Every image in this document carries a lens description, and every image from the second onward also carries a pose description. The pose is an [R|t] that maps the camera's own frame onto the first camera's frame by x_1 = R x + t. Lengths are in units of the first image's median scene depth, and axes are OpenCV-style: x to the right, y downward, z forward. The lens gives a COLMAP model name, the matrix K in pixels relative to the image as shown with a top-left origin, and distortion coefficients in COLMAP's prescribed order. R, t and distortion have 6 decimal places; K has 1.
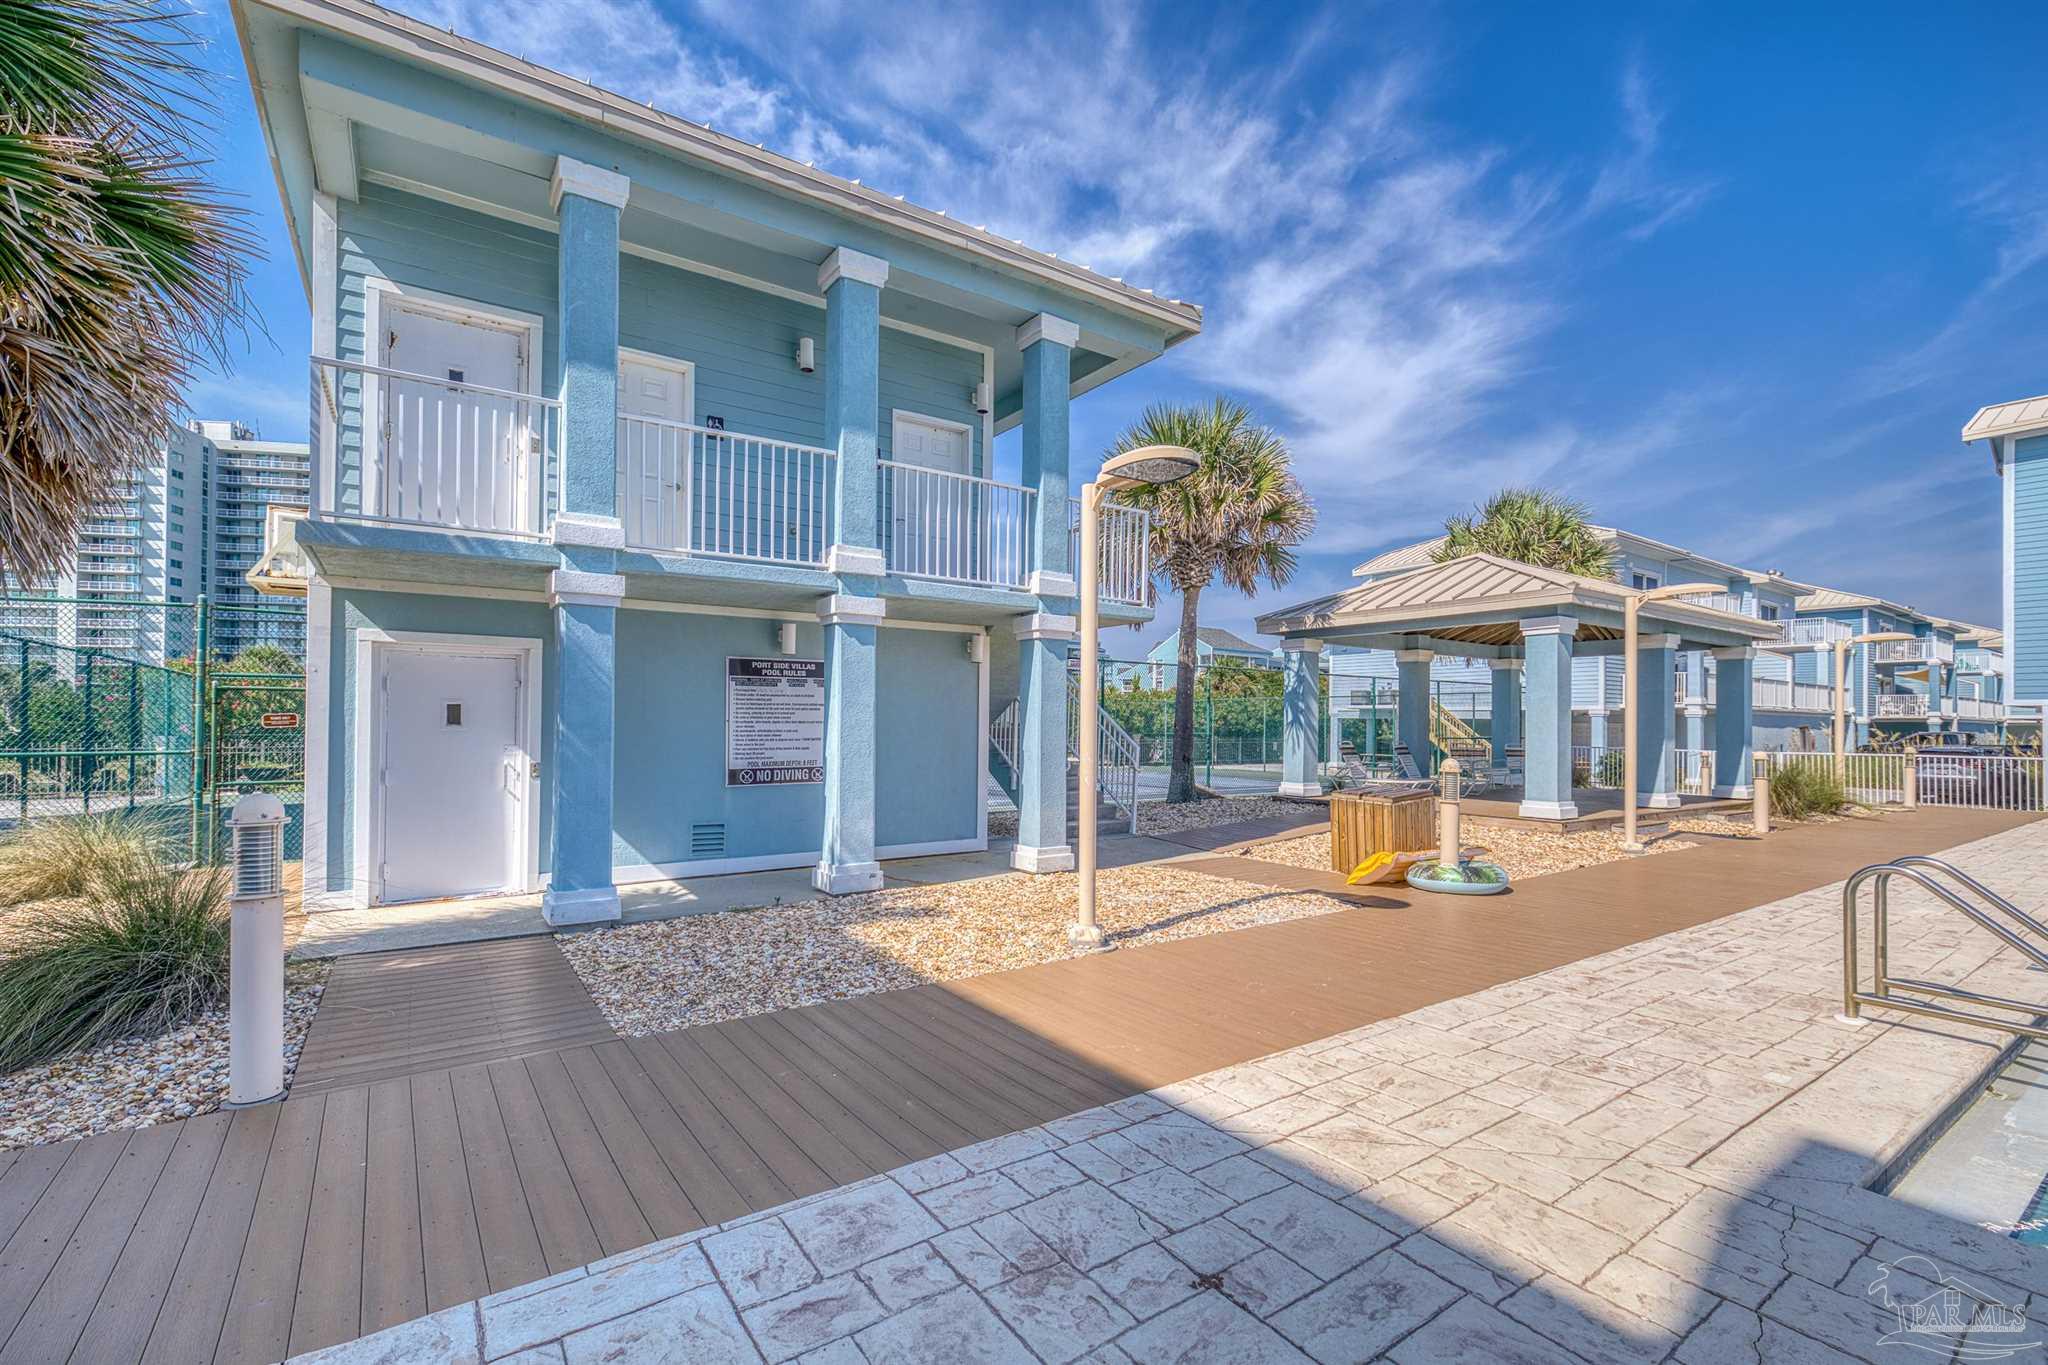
lens RADIAL K [[888.6, 0, 995.9], [0, 888.6, 713.6], [0, 0, 1]] dist [-0.002045, 0.000156]
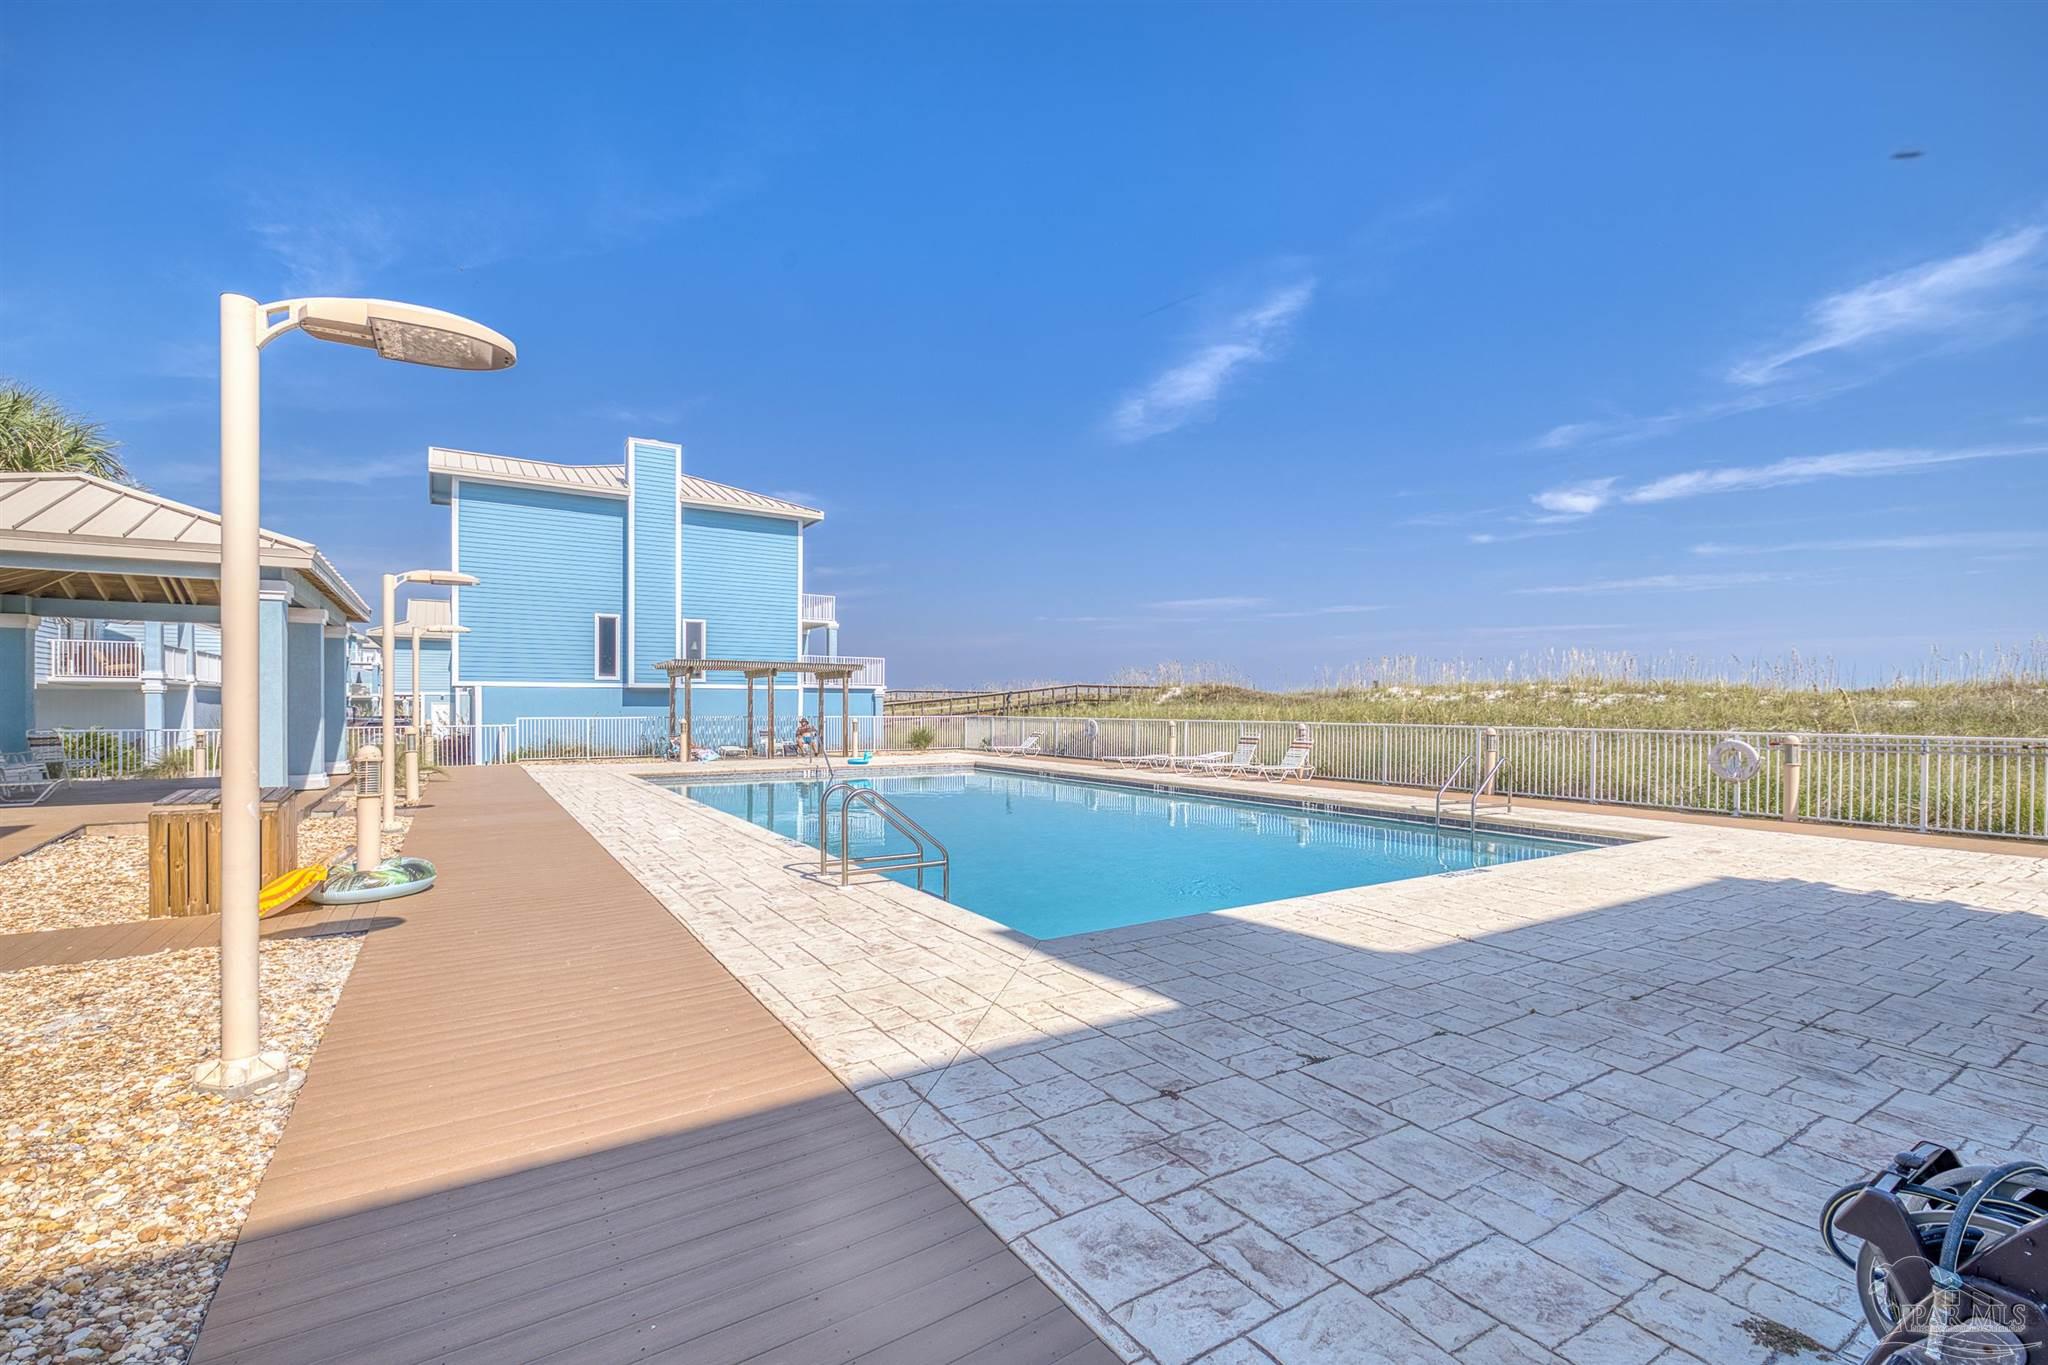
lens RADIAL K [[888.6, 0, 1037.2], [0, 888.6, 696.7], [0, 0, 1]] dist [-0.002045, 0.000156]
pose [[0.012787, -0.000199, 0.999918, -0.770944], [-0.009288, 0.999957, 0.000318, -0.006947], [-0.999875, -0.009291, 0.012784, 0.759457]]
